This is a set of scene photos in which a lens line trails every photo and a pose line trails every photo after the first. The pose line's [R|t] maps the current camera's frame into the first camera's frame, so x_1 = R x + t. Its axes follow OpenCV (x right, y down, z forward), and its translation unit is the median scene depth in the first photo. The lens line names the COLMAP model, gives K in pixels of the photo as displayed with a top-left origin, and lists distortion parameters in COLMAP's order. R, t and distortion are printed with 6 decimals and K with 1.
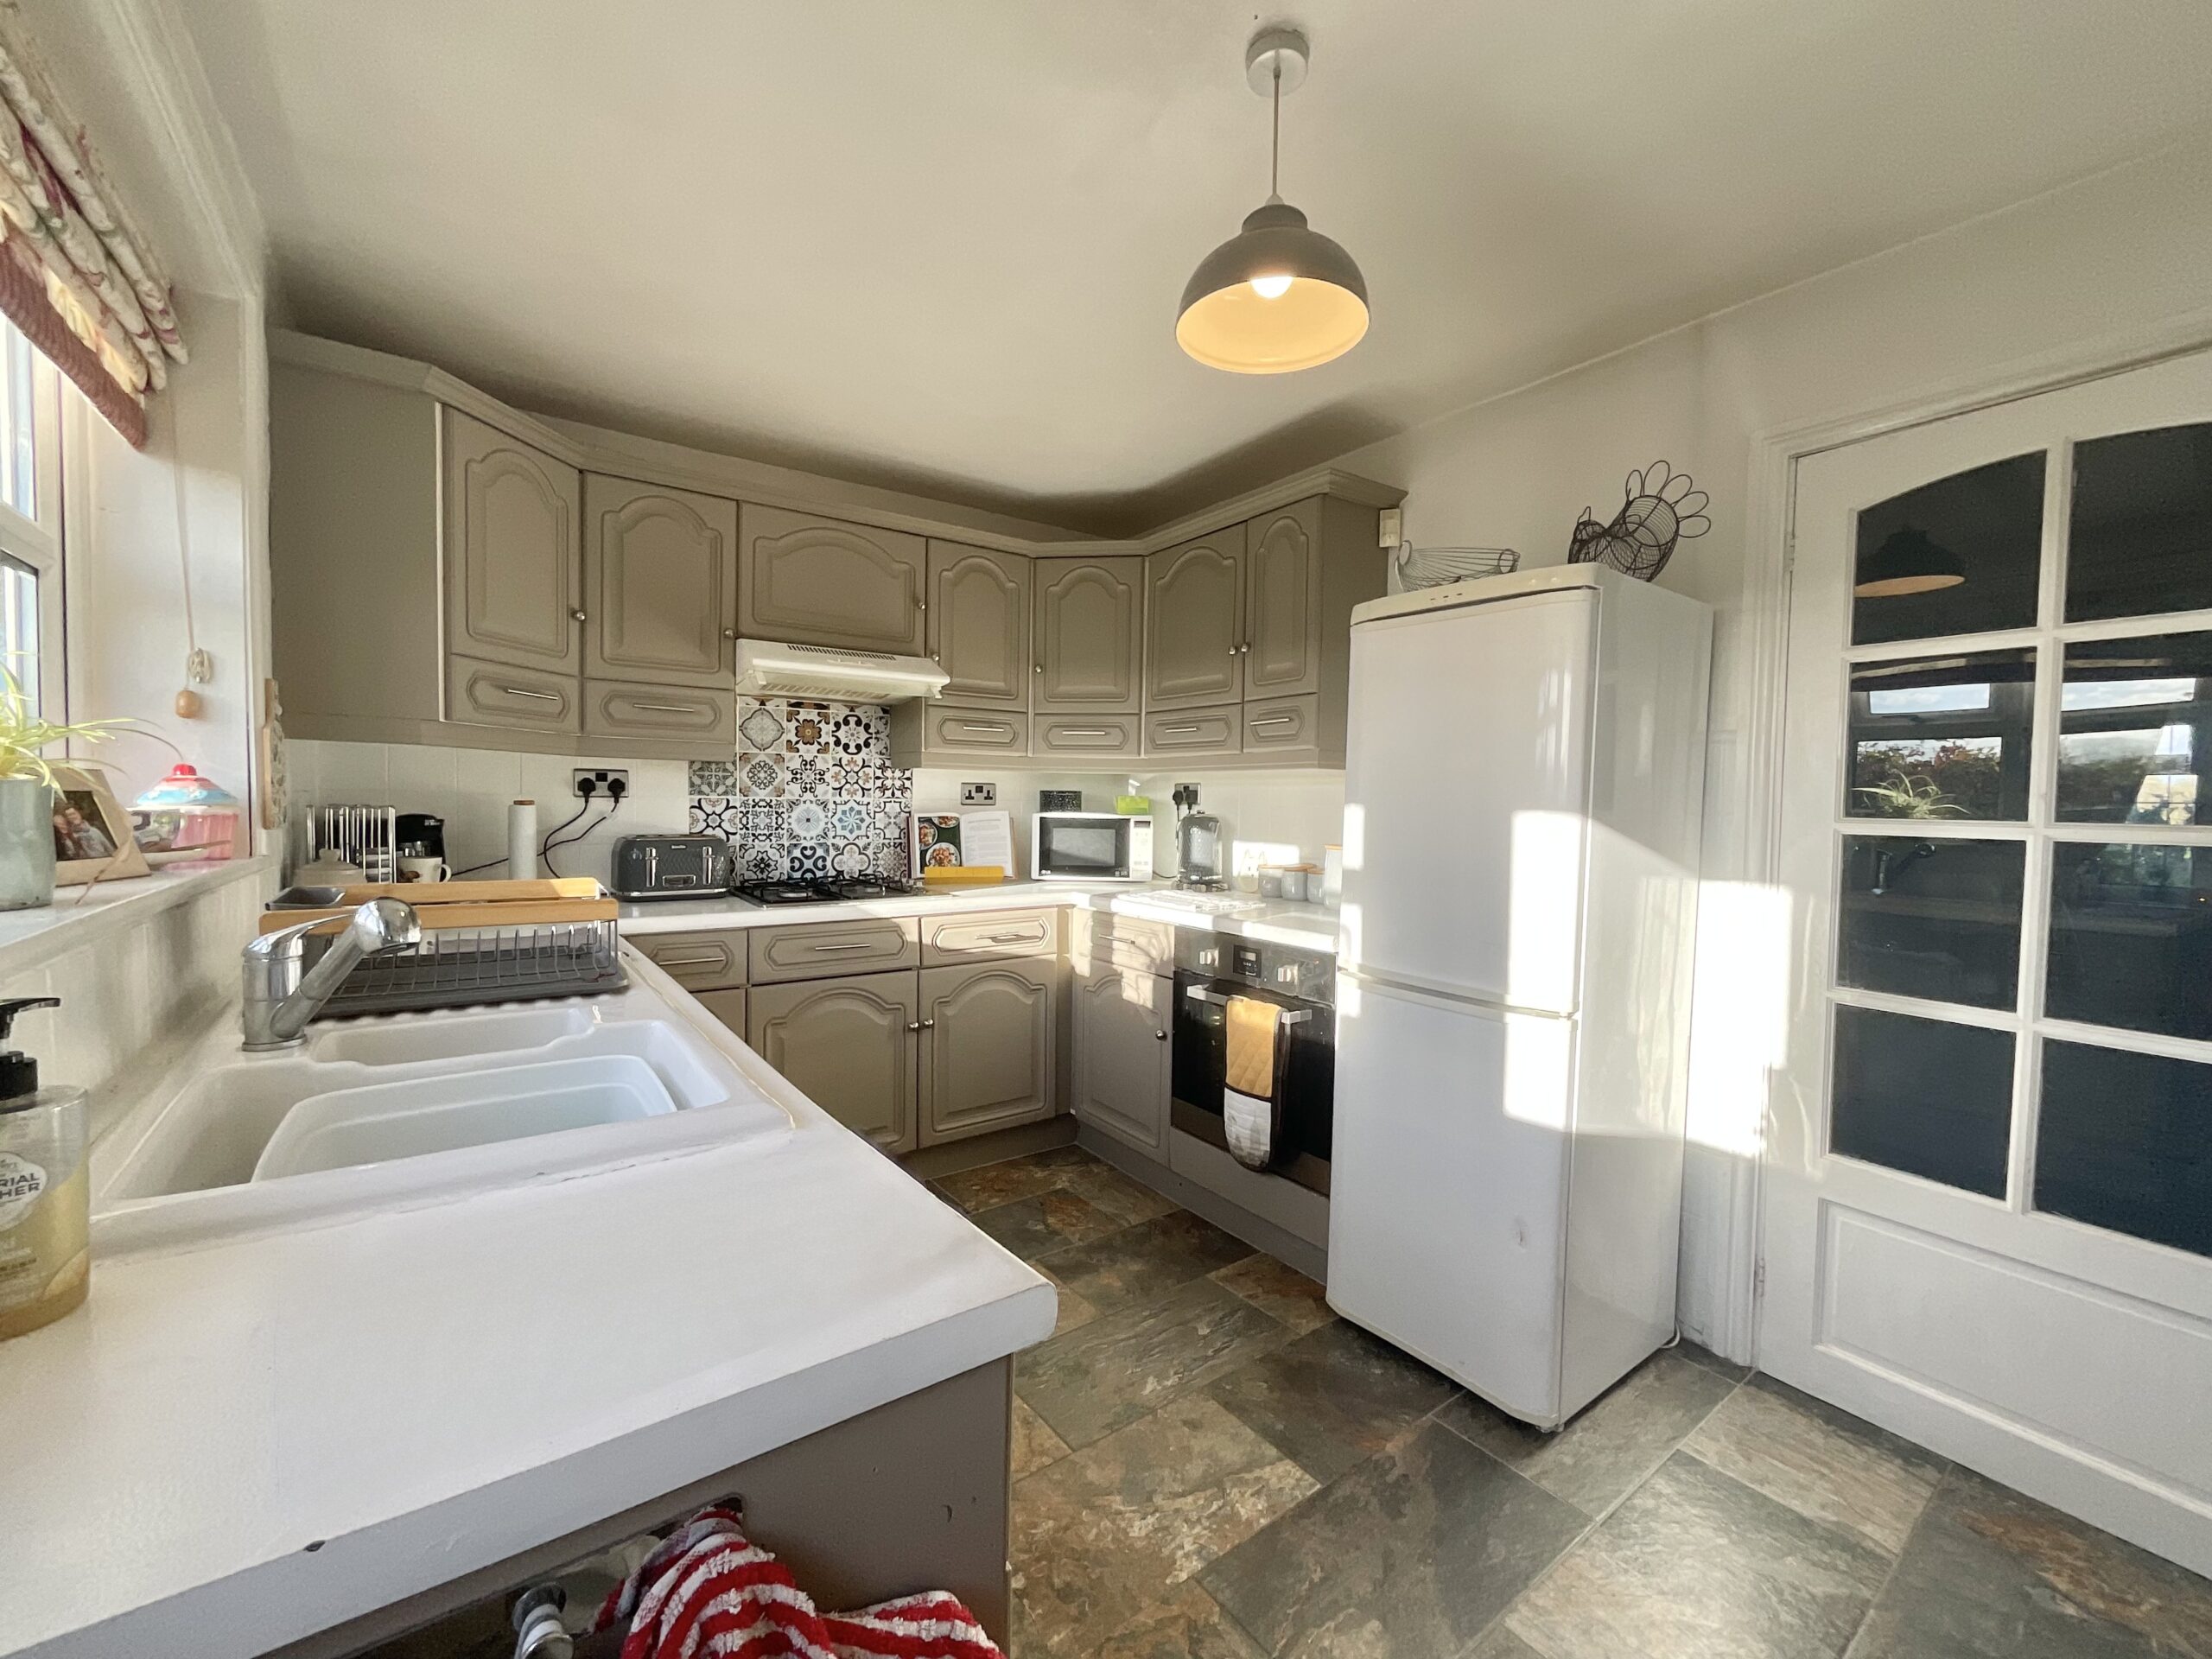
lens RADIAL K [[907.0, 0, 1106.0], [0, 907.0, 829.5], [0, 0, 1]] dist [0.004744, 0.000640]
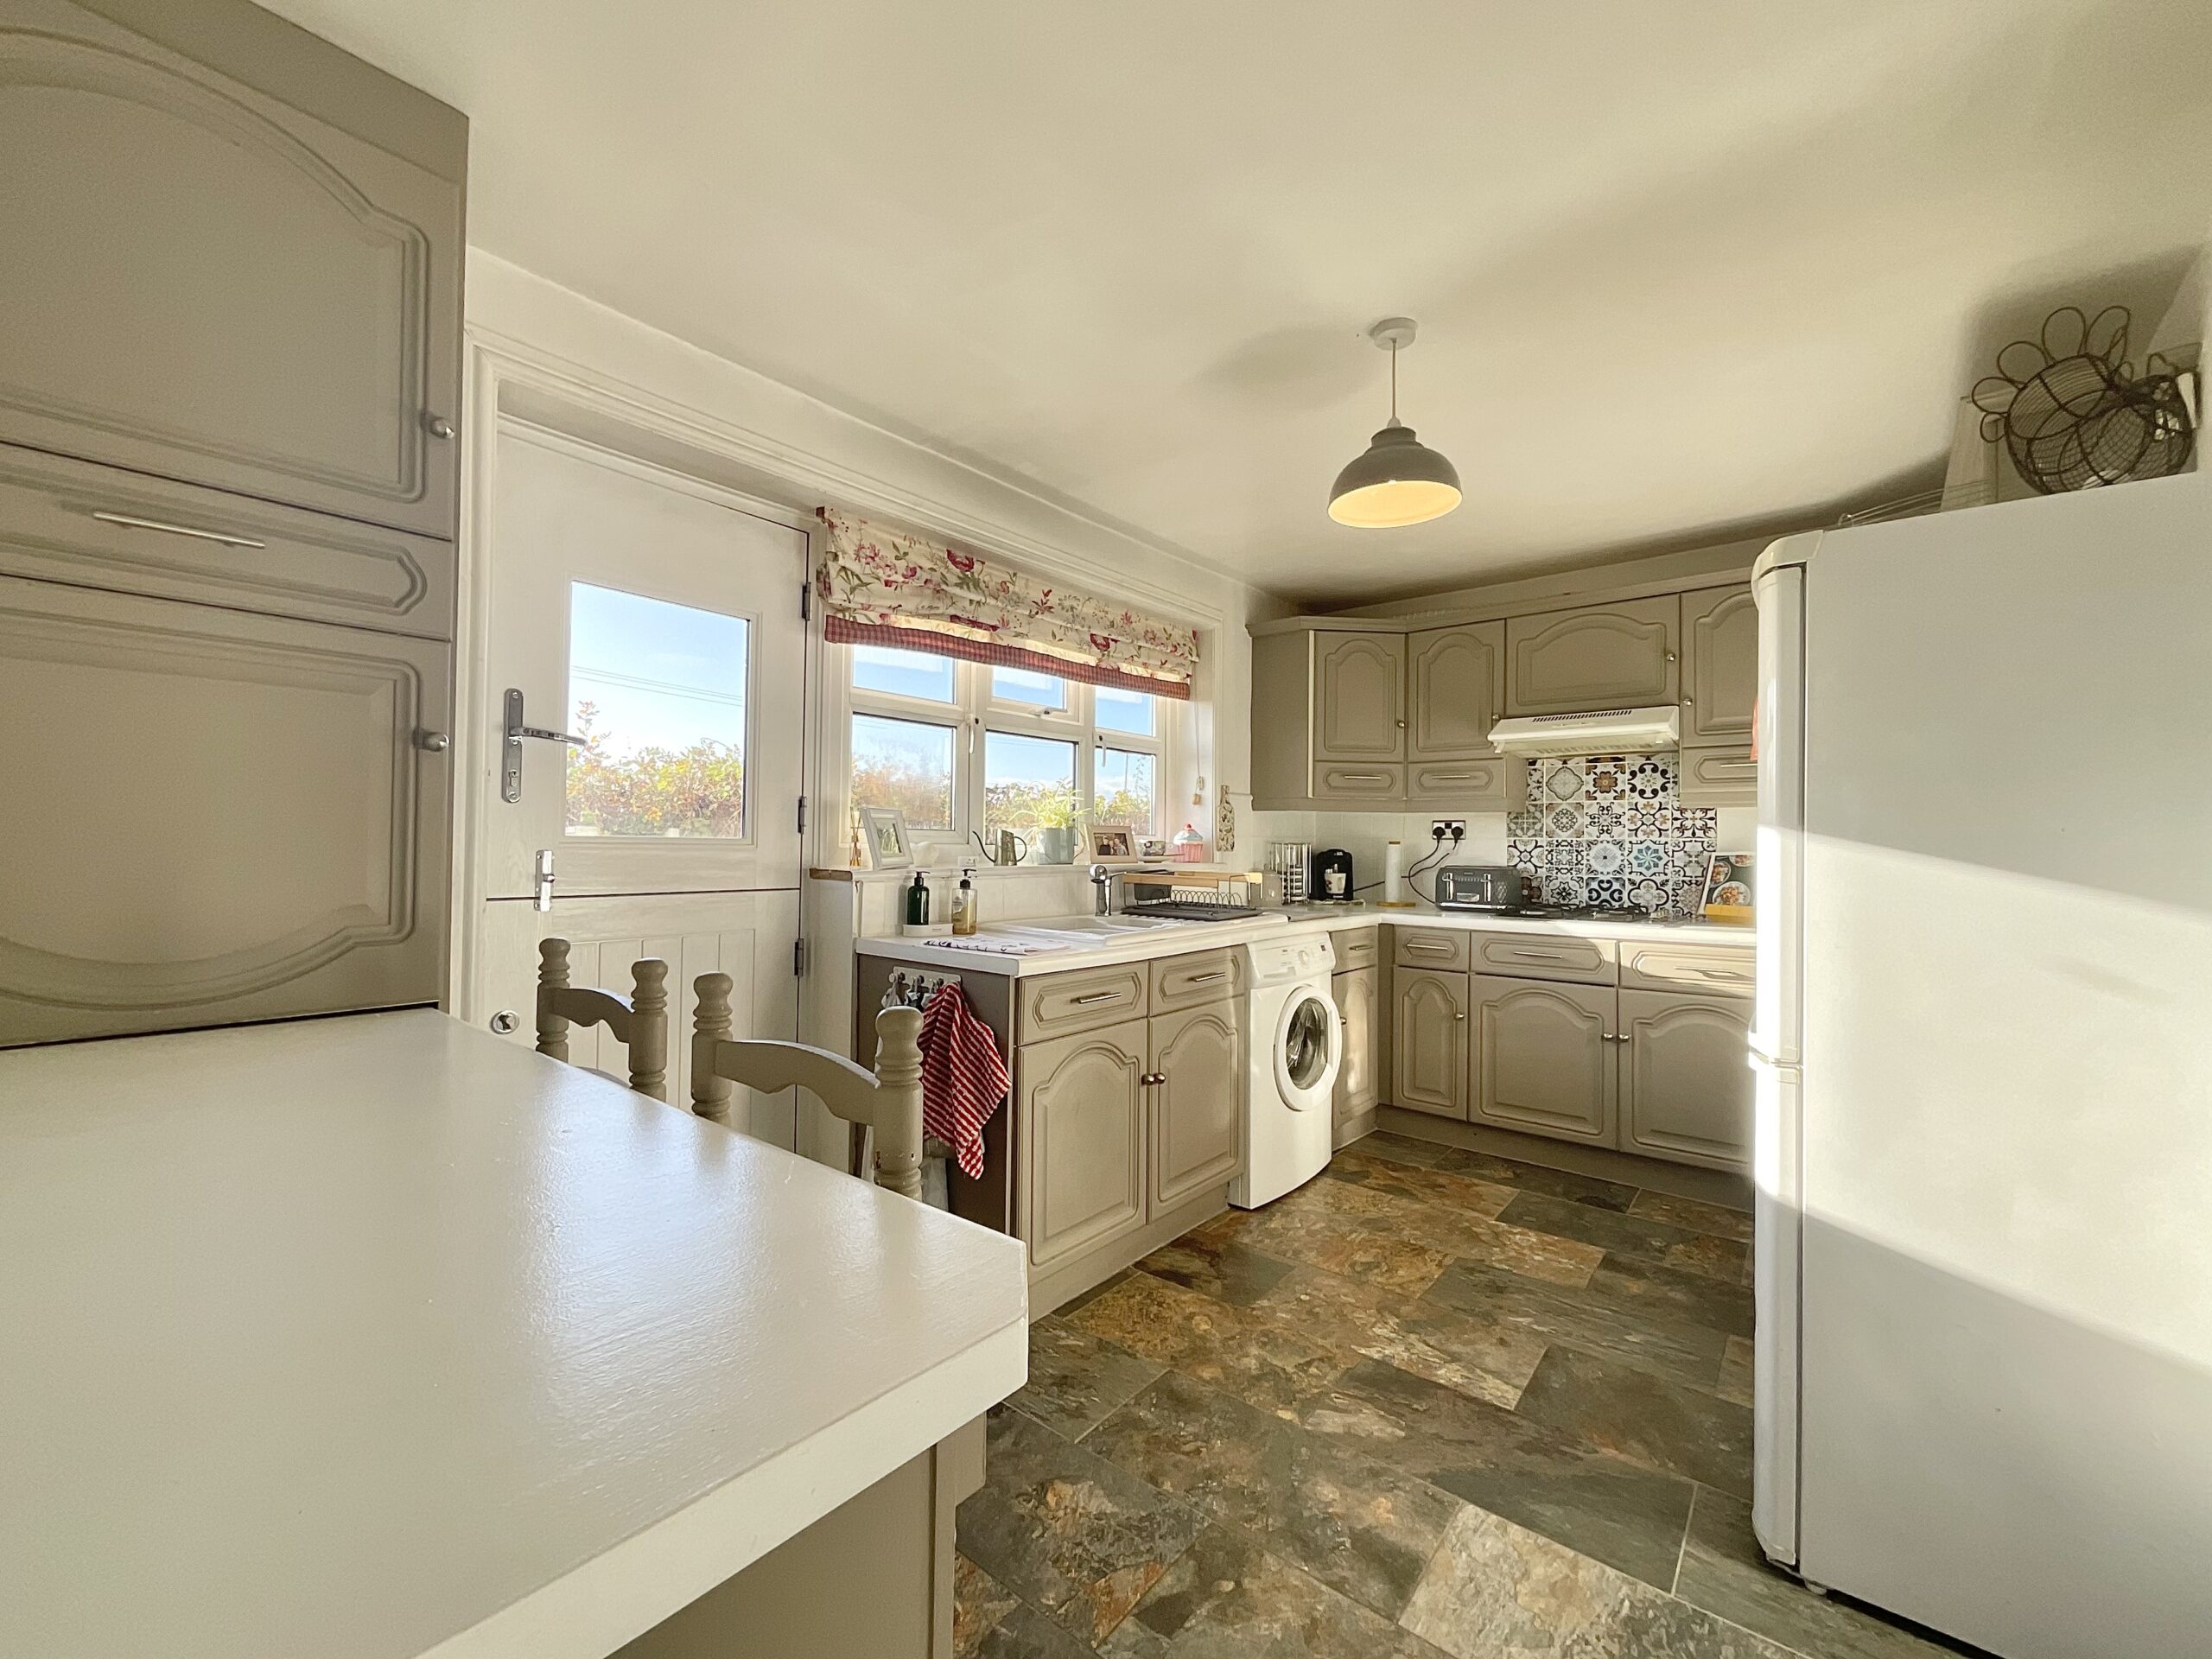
lens RADIAL K [[907.0, 0, 1106.0], [0, 907.0, 829.5], [0, 0, 1]] dist [0.004744, 0.000640]
pose [[0.247456, -0.028901, -0.968468, 0.653513], [-0.037594, 0.998516, -0.039404, 0.024190], [0.968169, 0.046159, 0.246003, 0.091884]]
